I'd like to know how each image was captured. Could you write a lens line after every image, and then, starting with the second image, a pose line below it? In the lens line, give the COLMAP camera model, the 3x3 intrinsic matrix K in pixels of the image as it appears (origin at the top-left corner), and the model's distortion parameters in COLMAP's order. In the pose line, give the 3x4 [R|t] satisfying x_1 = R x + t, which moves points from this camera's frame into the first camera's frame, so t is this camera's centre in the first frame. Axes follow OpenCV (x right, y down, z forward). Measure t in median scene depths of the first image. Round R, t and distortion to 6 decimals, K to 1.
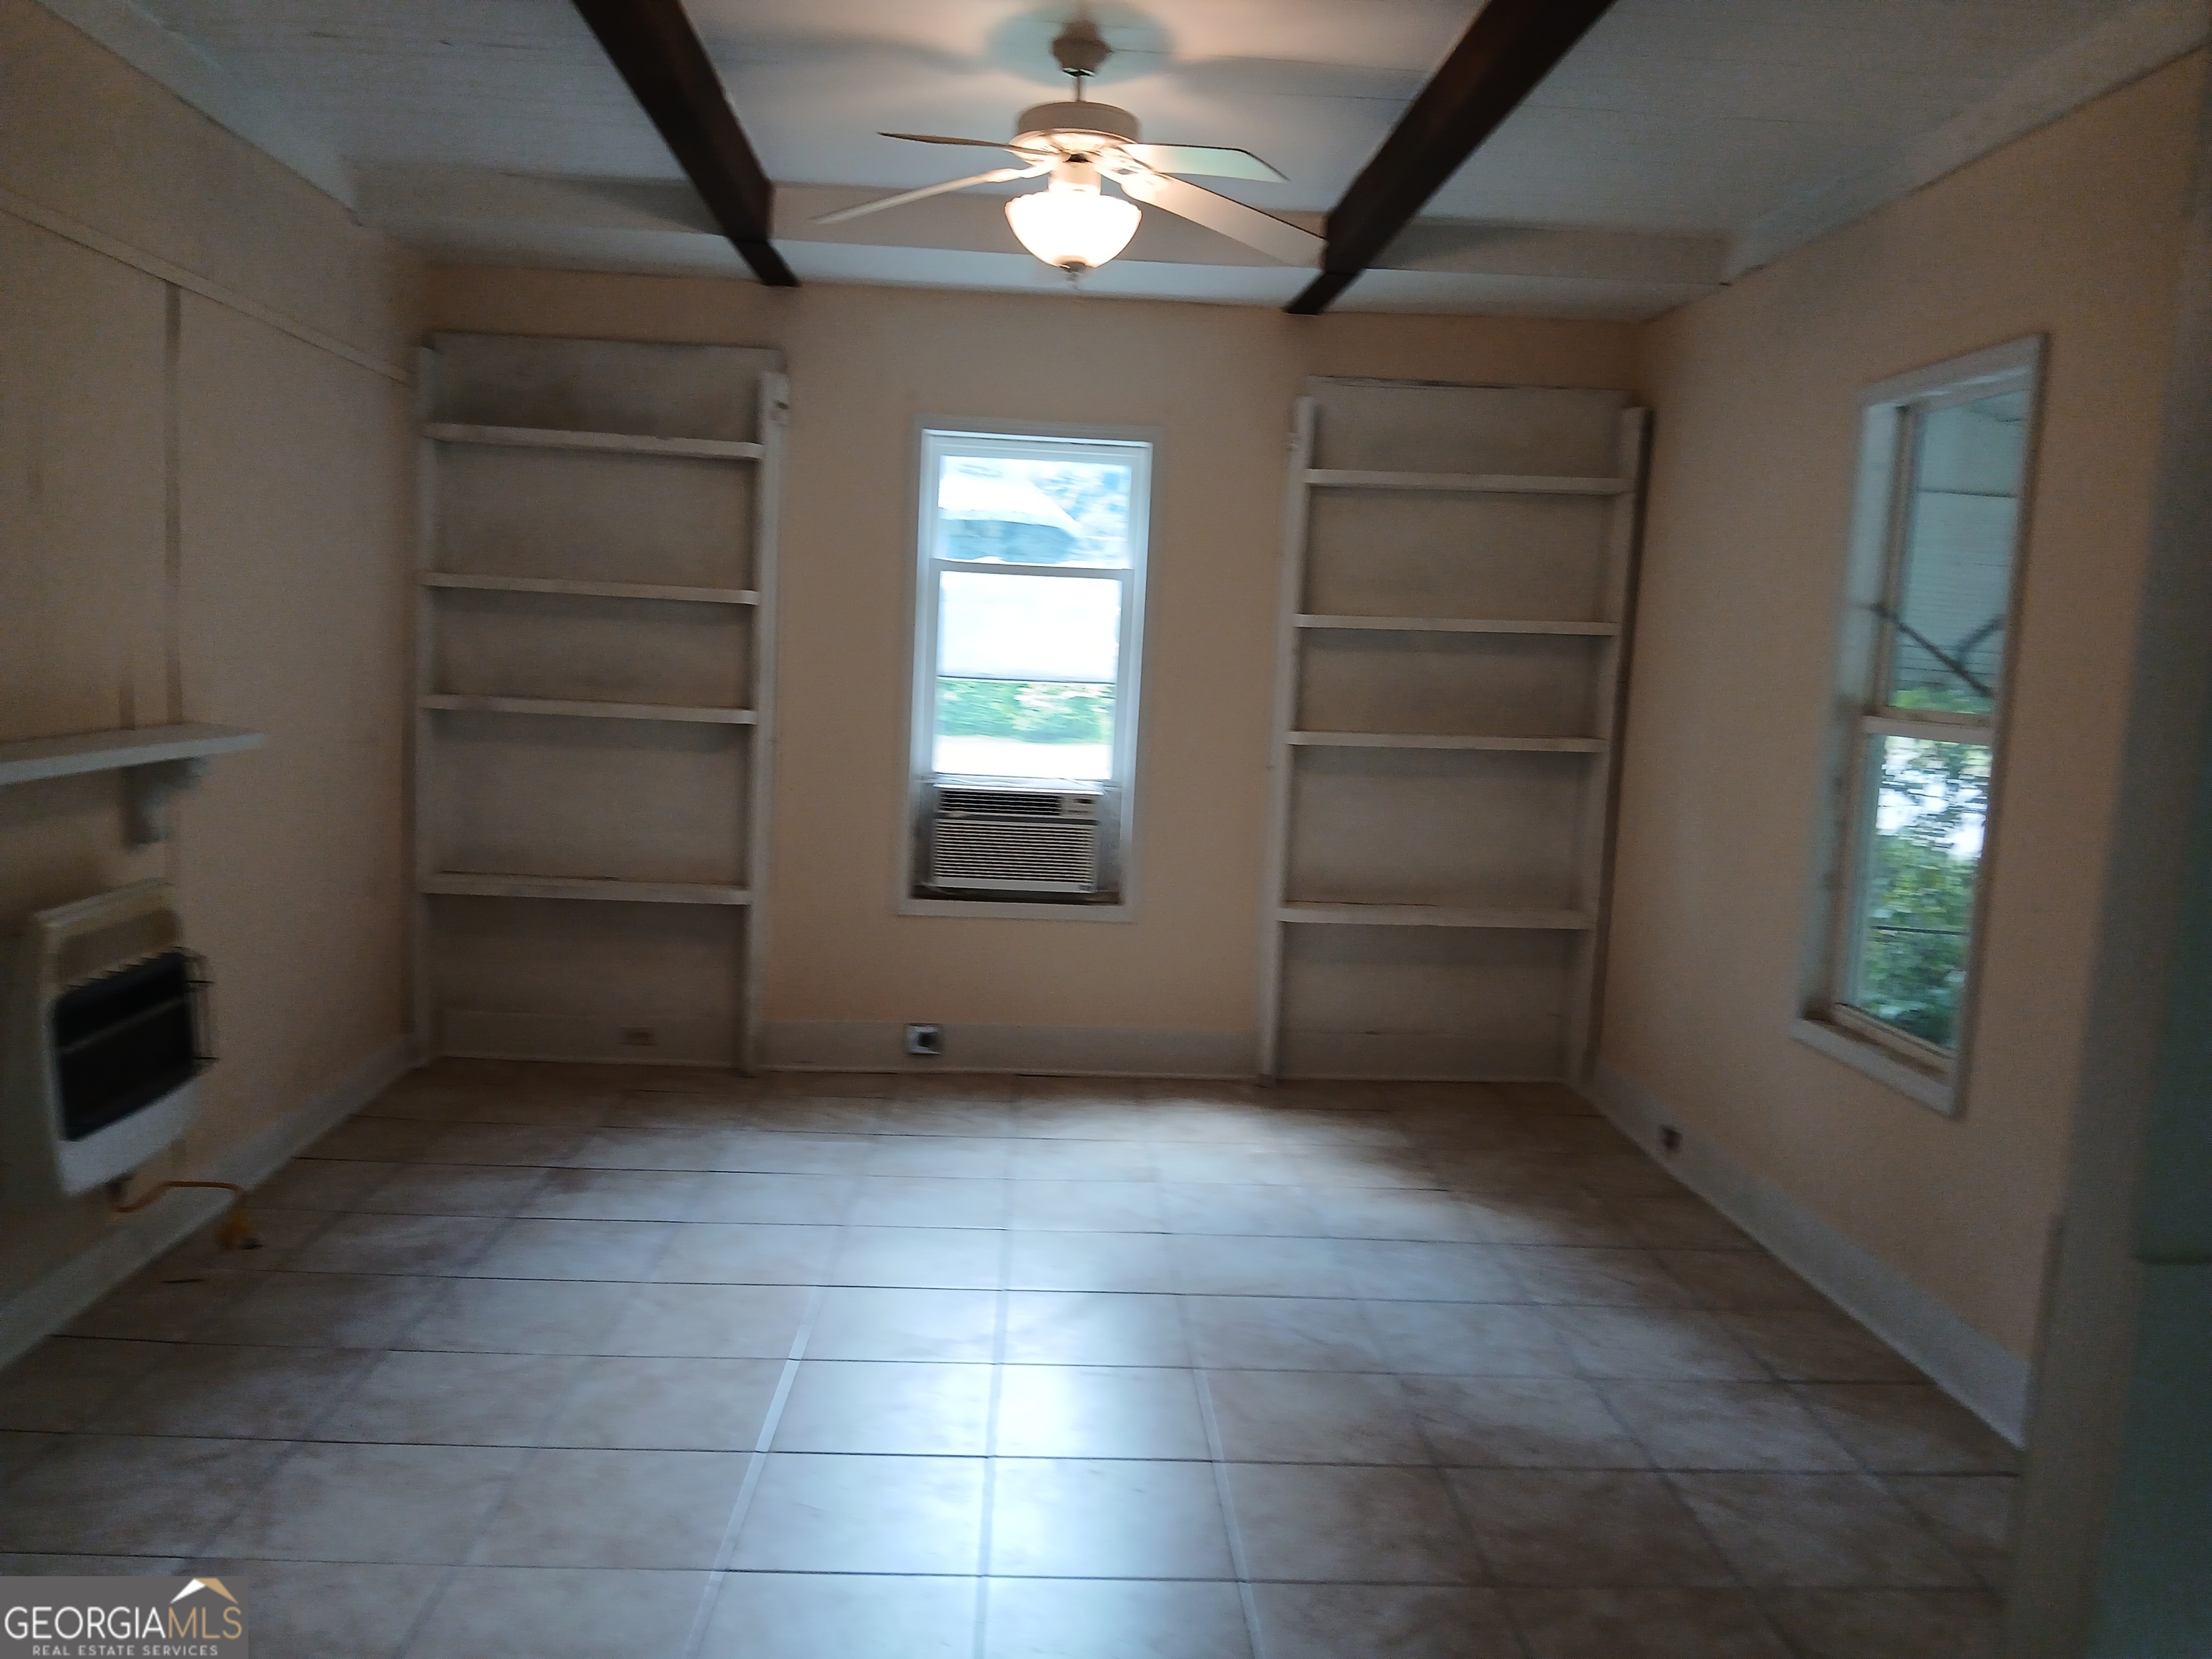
lens RADIAL K [[1710.6, 0, 1119.6], [0, 1710.6, 826.2], [0, 0, 1]] dist [0.114563, -0.250271]
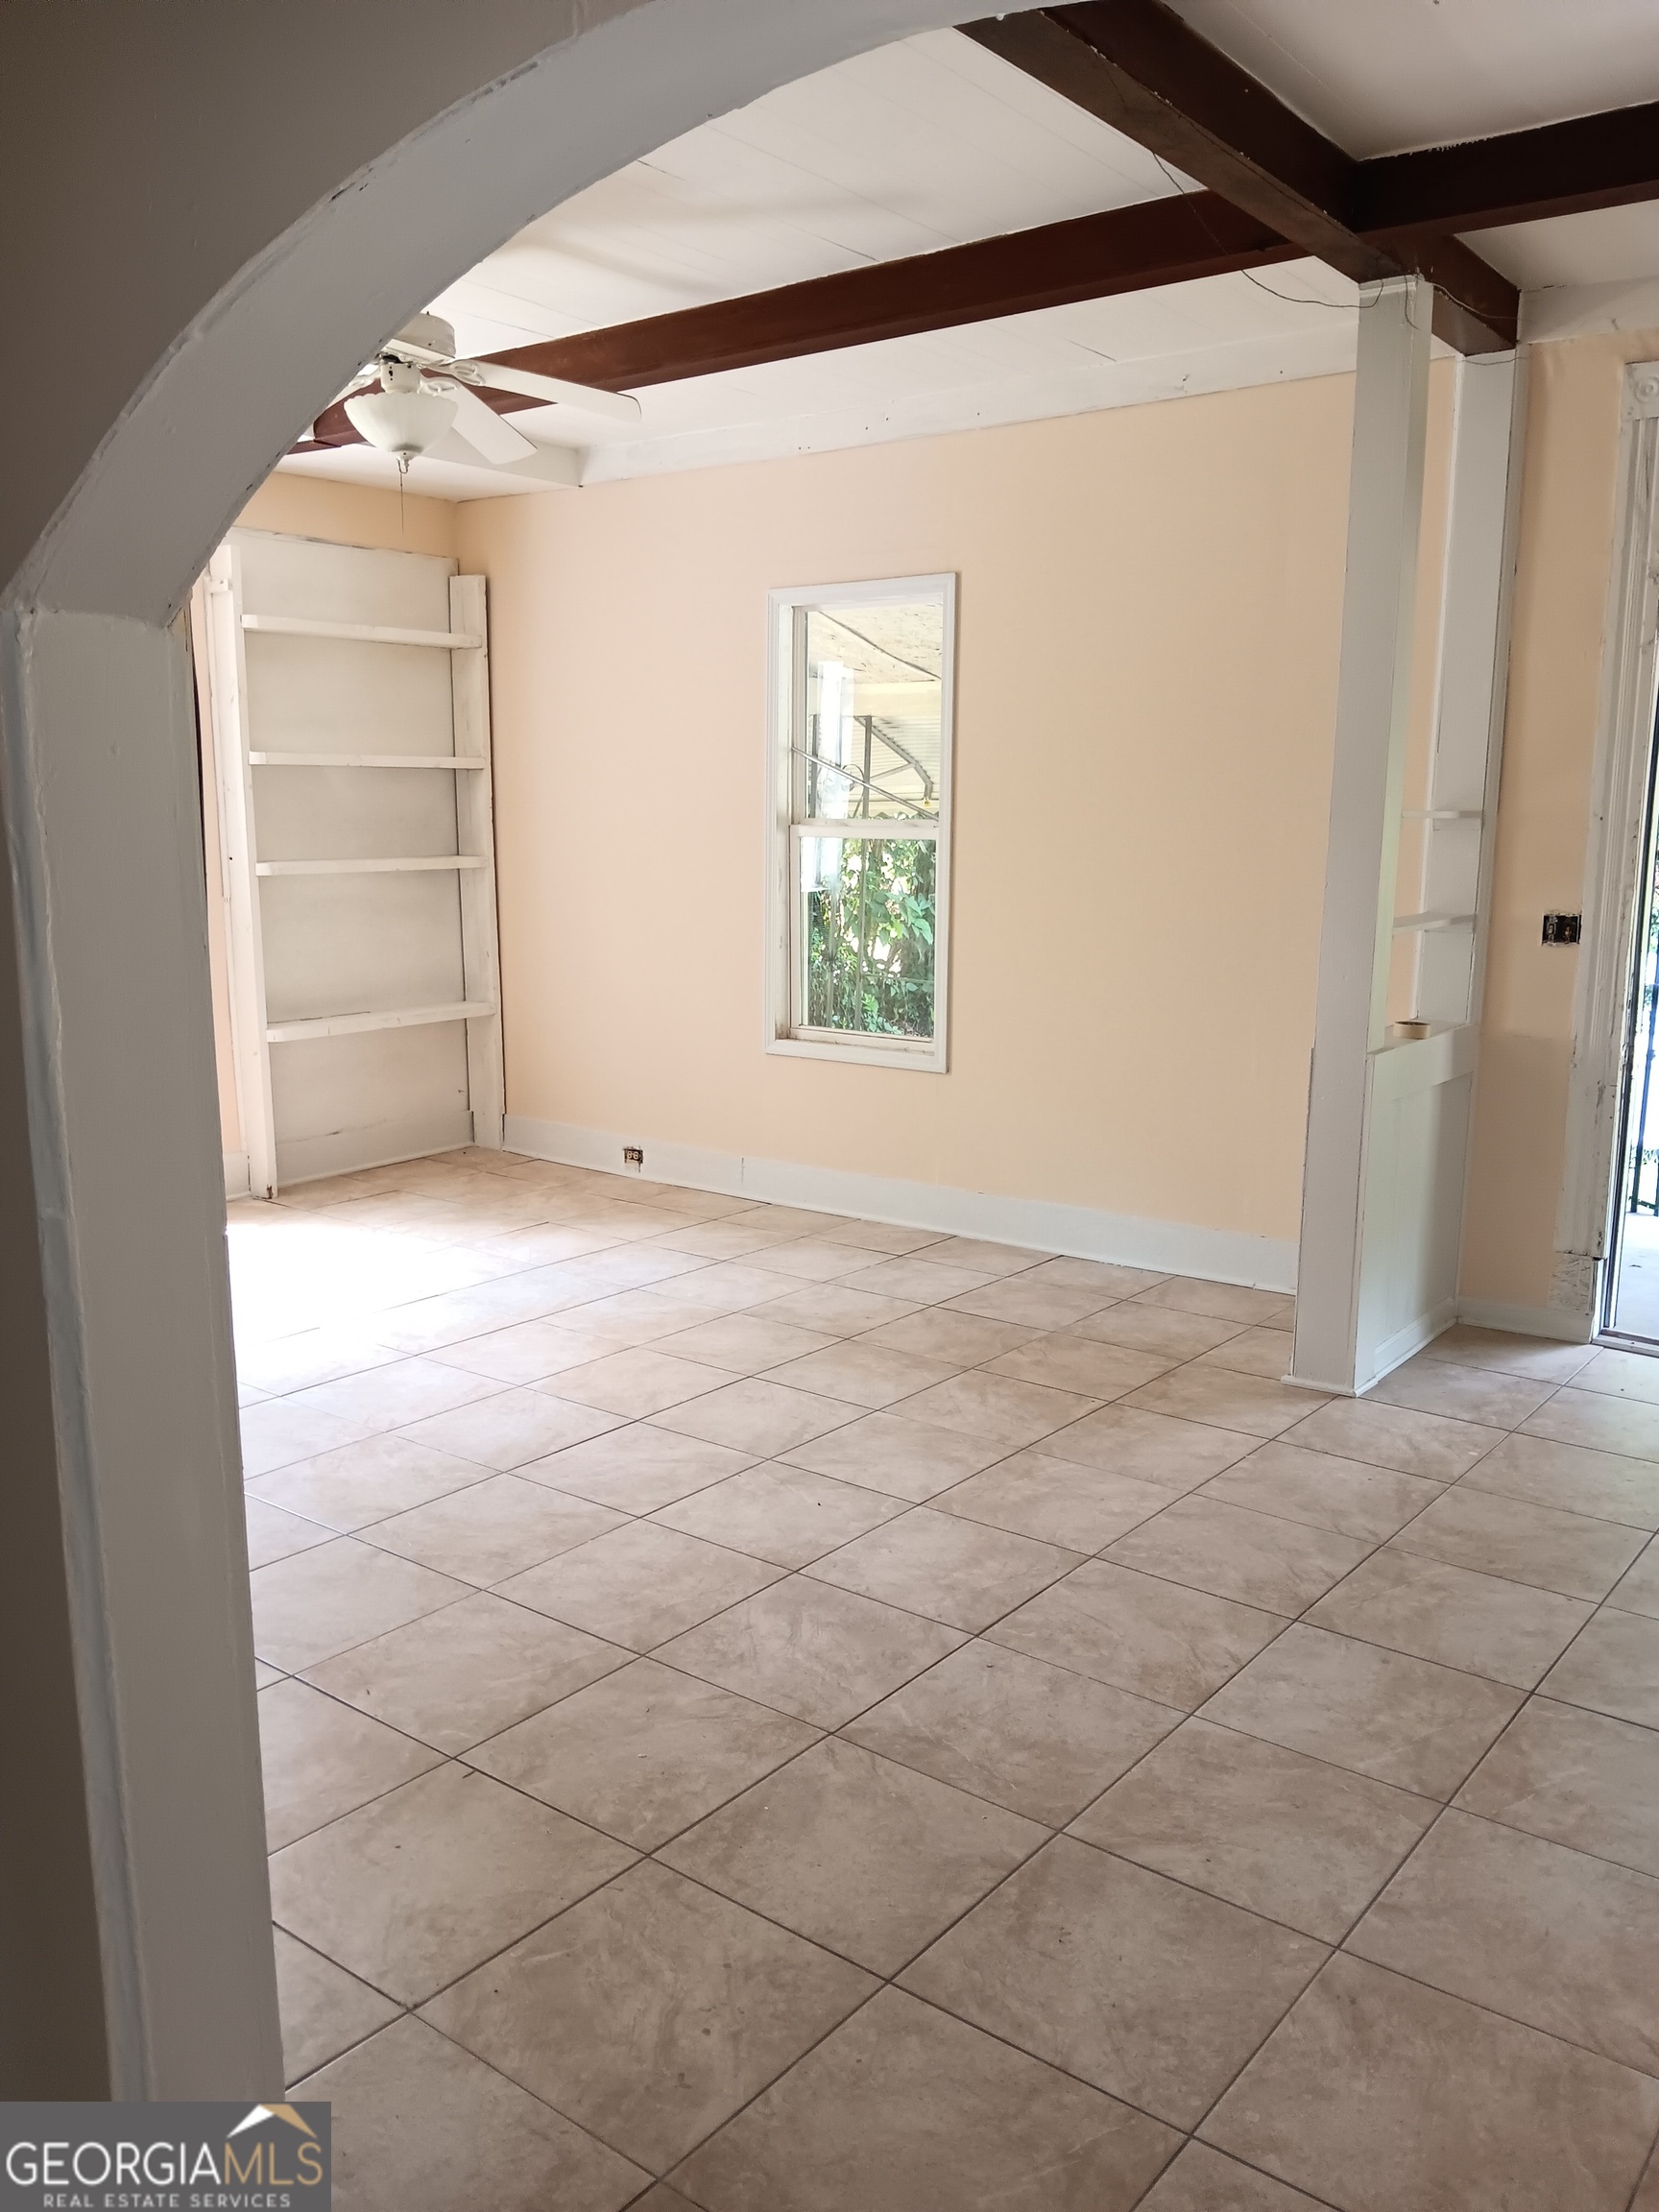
lens RADIAL K [[1714.8, 0, 829.5], [0, 1714.8, 1106.0], [0, 0, 1]] dist [0.079230, 0.000061]
pose [[0.646806, -0.165466, 0.744488, -0.730833], [0.099440, 0.986144, 0.132782, -0.021340], [-0.756144, -0.011853, 0.654298, 0.038108]]
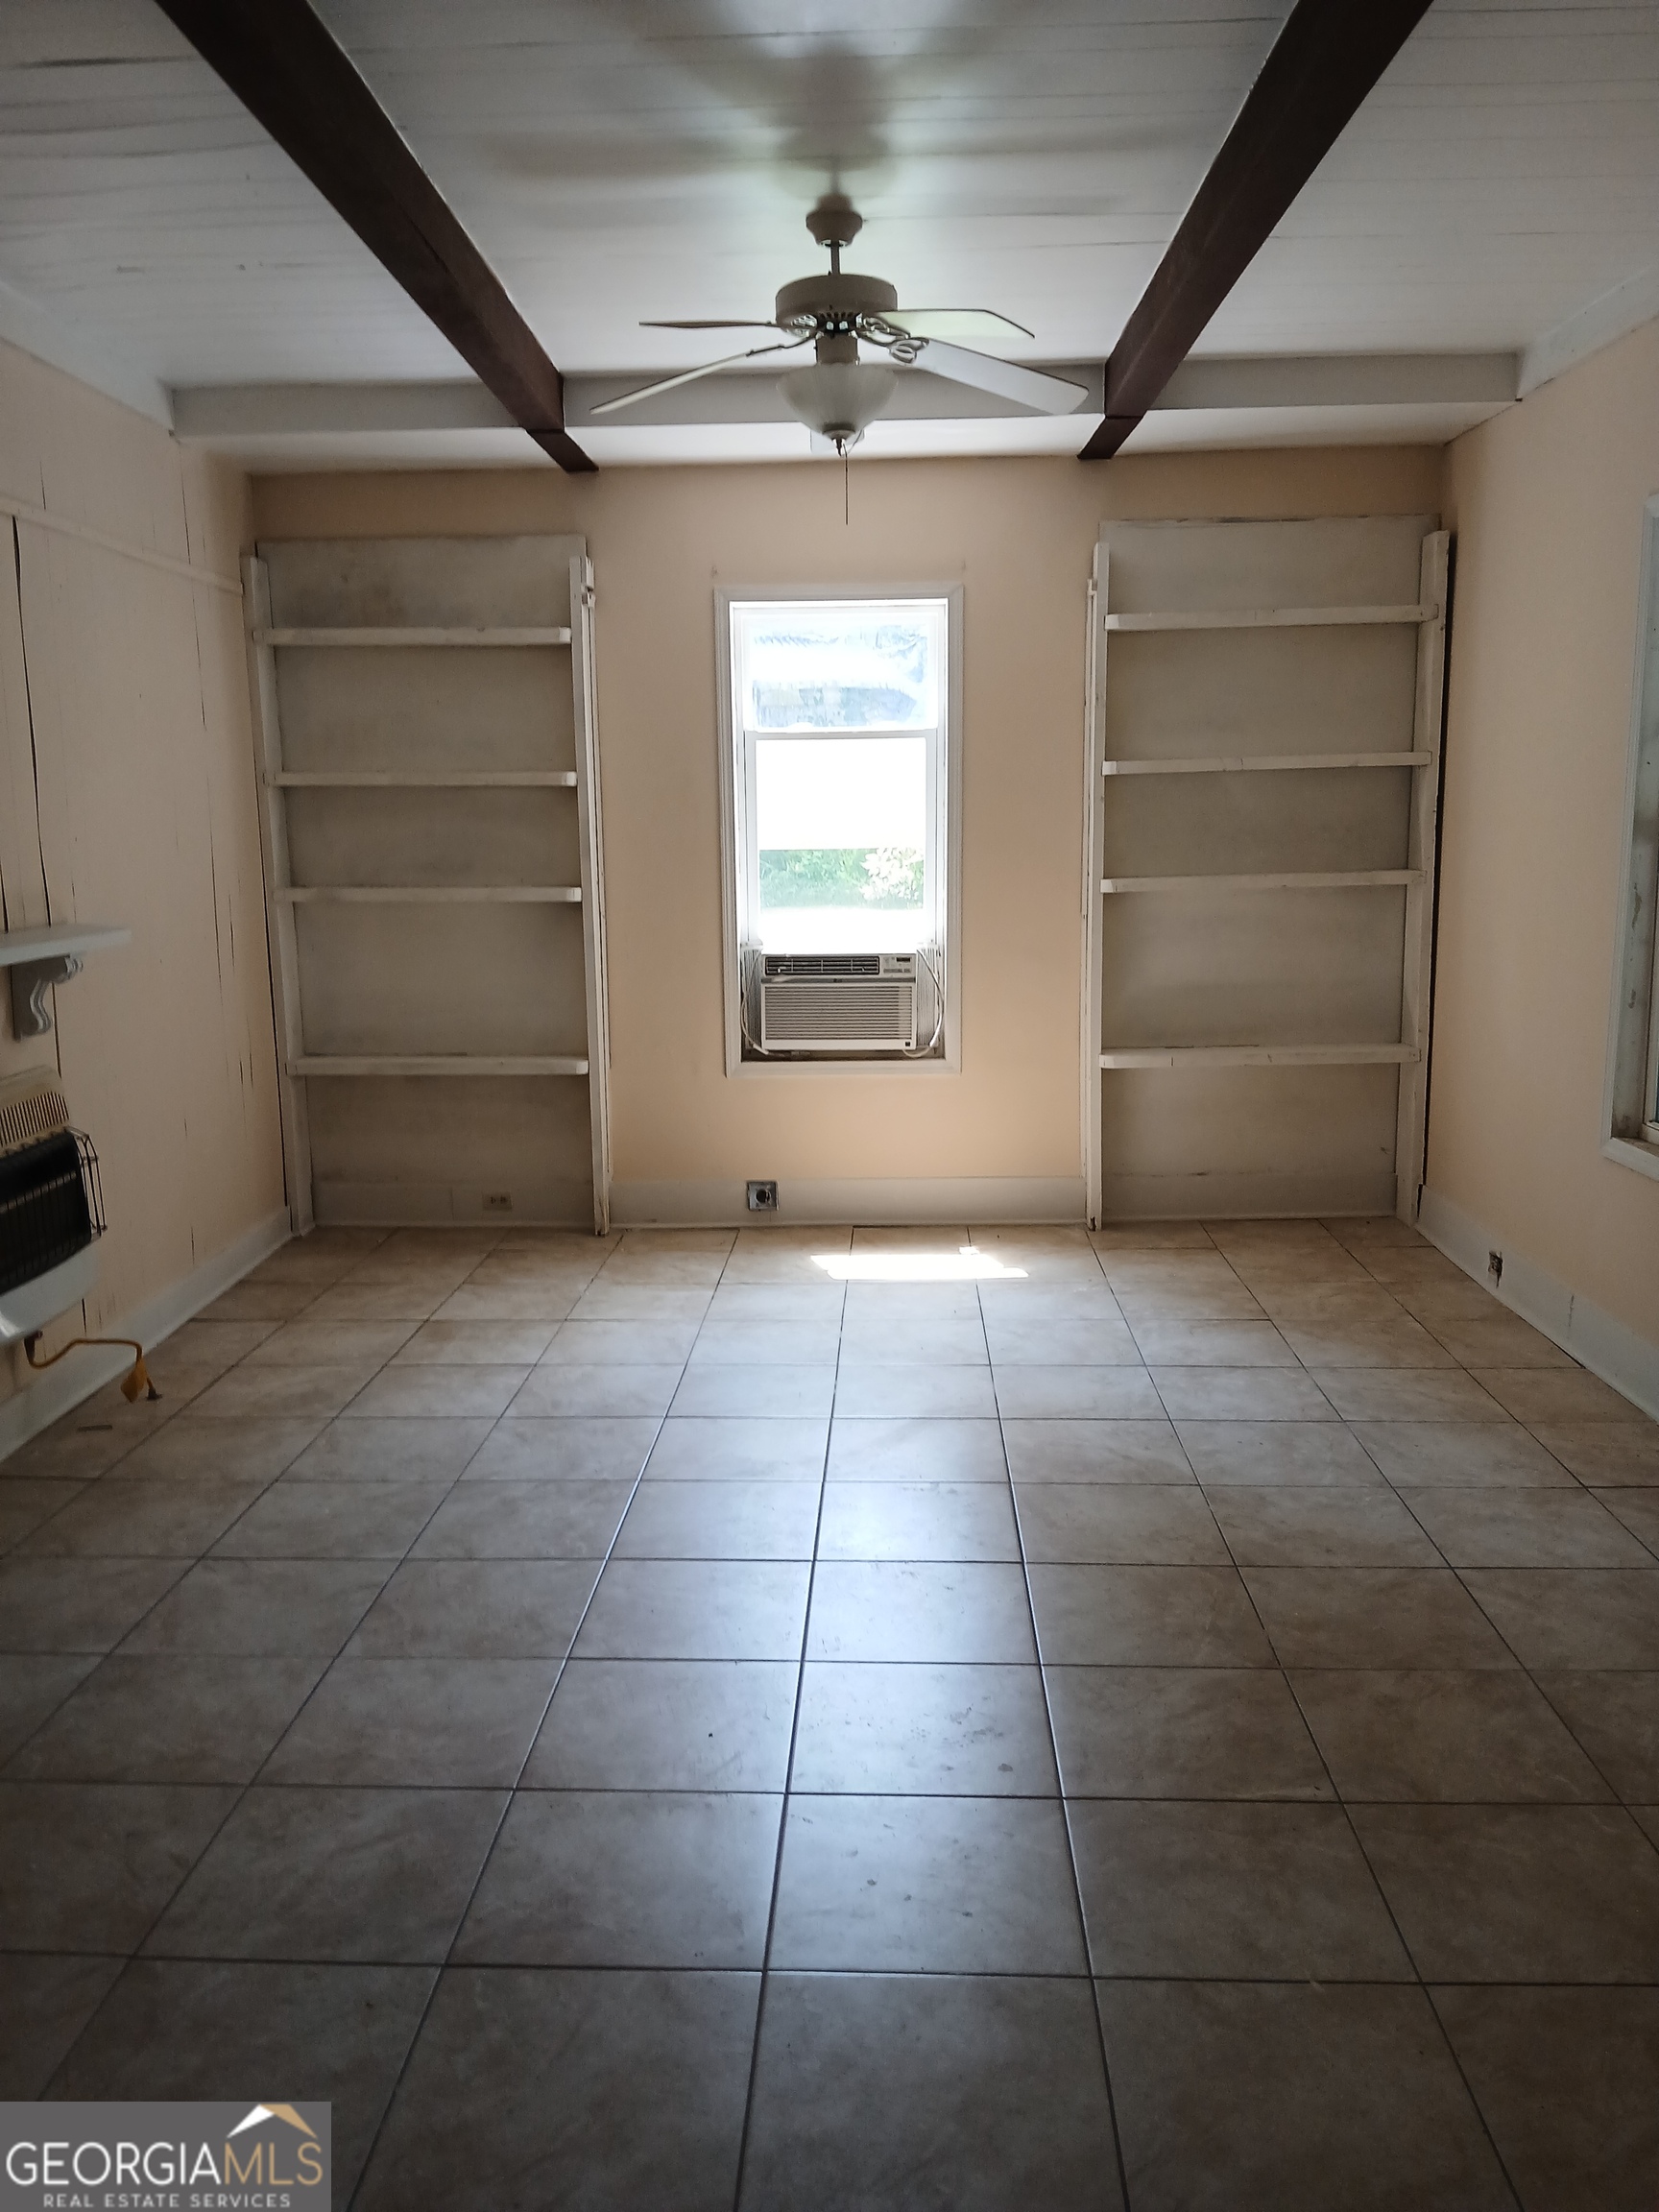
lens RADIAL K [[1710.6, 0, 829.5], [0, 1710.6, 1106.0], [0, 0, 1]] dist [0.114563, -0.250271]
pose [[0.994610, -0.040873, -0.095286, 0.039950], [0.046958, 0.996938, 0.062519, 0.008948], [0.092439, -0.066656, 0.993485, -0.045757]]
